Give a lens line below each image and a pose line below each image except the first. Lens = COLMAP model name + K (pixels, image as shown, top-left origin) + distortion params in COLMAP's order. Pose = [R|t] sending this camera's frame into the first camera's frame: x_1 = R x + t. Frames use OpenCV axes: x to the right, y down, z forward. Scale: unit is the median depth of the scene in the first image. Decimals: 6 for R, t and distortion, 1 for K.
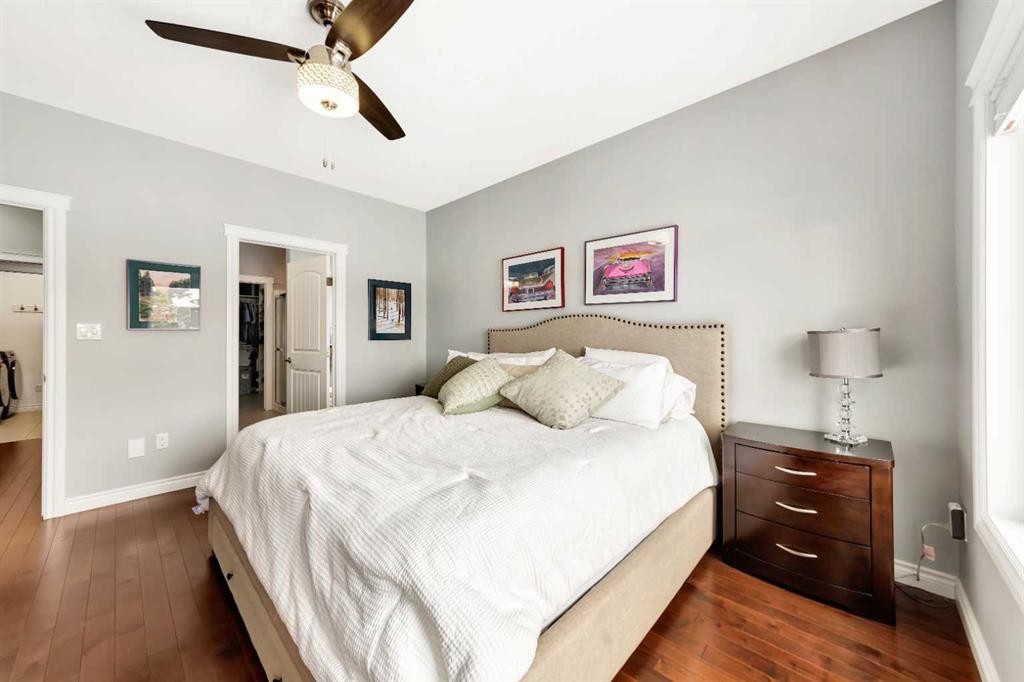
lens RADIAL K [[372.7, 0, 512.6], [0, 372.7, 335.5], [0, 0, 1]] dist [0.007218, 0.000055]
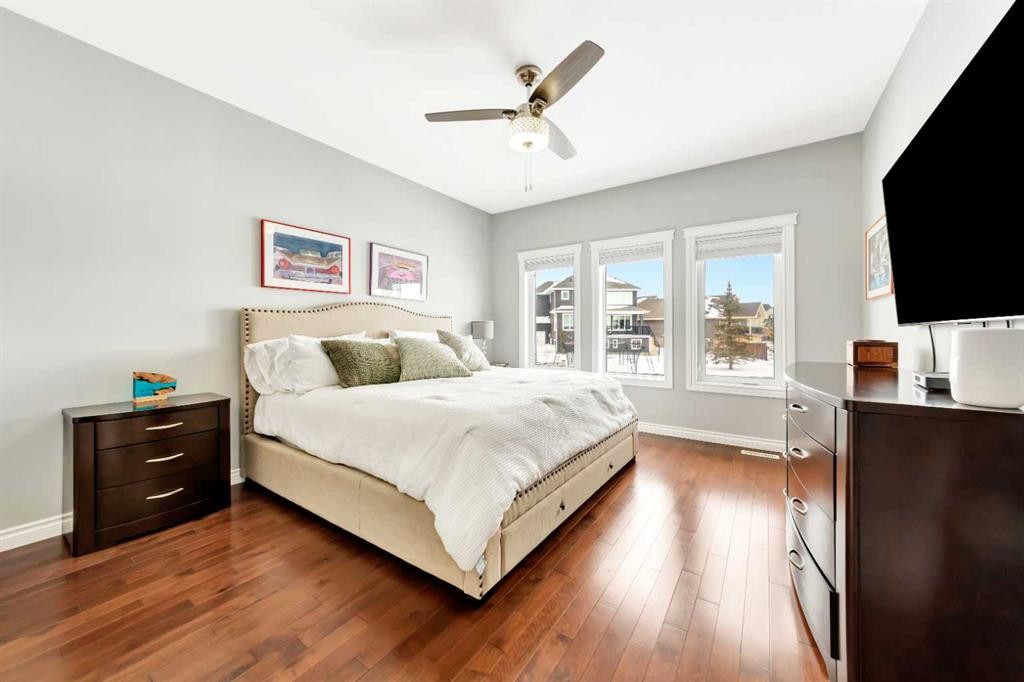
lens RADIAL K [[372.7, 0, 512.5], [0, 372.7, 334.7], [0, 0, 1]] dist [0.007218, 0.000055]
pose [[-0.151258, -0.000948, 0.988494, -0.978947], [0.008627, 0.999960, 0.002279, 0.042365], [-0.988457, 0.008873, -0.151244, 0.683463]]
